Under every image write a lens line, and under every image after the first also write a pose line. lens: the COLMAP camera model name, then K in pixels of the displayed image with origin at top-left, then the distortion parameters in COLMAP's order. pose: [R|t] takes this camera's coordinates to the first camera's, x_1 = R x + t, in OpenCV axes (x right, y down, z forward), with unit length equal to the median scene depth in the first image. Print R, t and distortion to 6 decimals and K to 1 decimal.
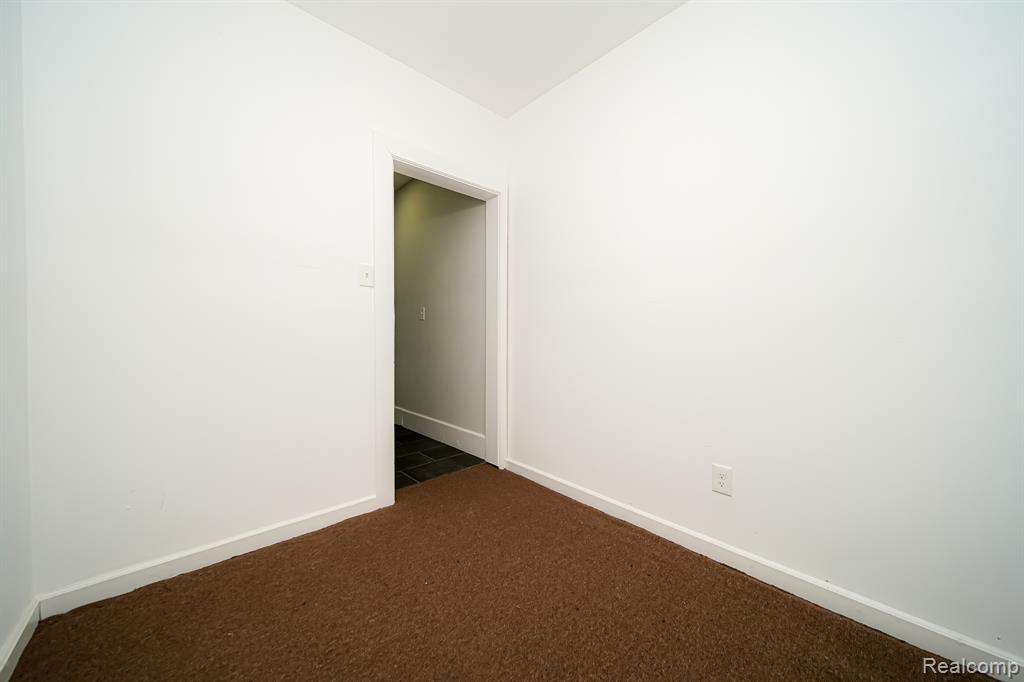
lens RADIAL K [[365.5, 0, 514.1], [0, 365.5, 339.9], [0, 0, 1]] dist [0.001791, -0.000049]
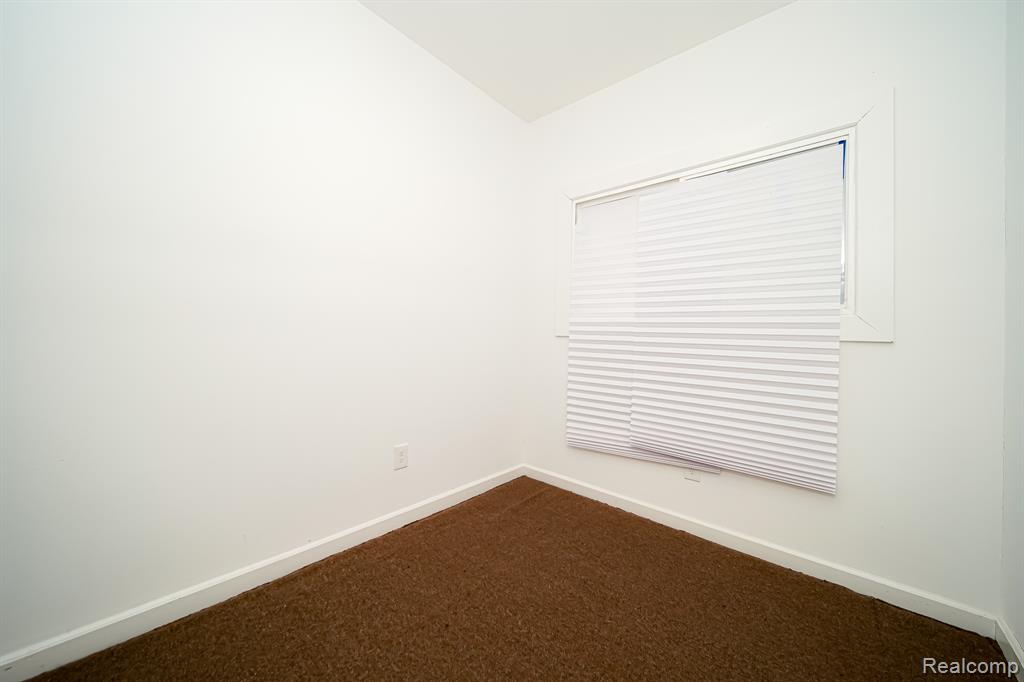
lens RADIAL K [[365.5, 0, 514.3], [0, 365.5, 337.1], [0, 0, 1]] dist [0.001791, -0.000049]
pose [[-0.101819, -0.007142, 0.994777, -0.650575], [-0.001867, 0.999974, 0.006988, -0.011672], [-0.994801, -0.001146, -0.101829, 0.773568]]
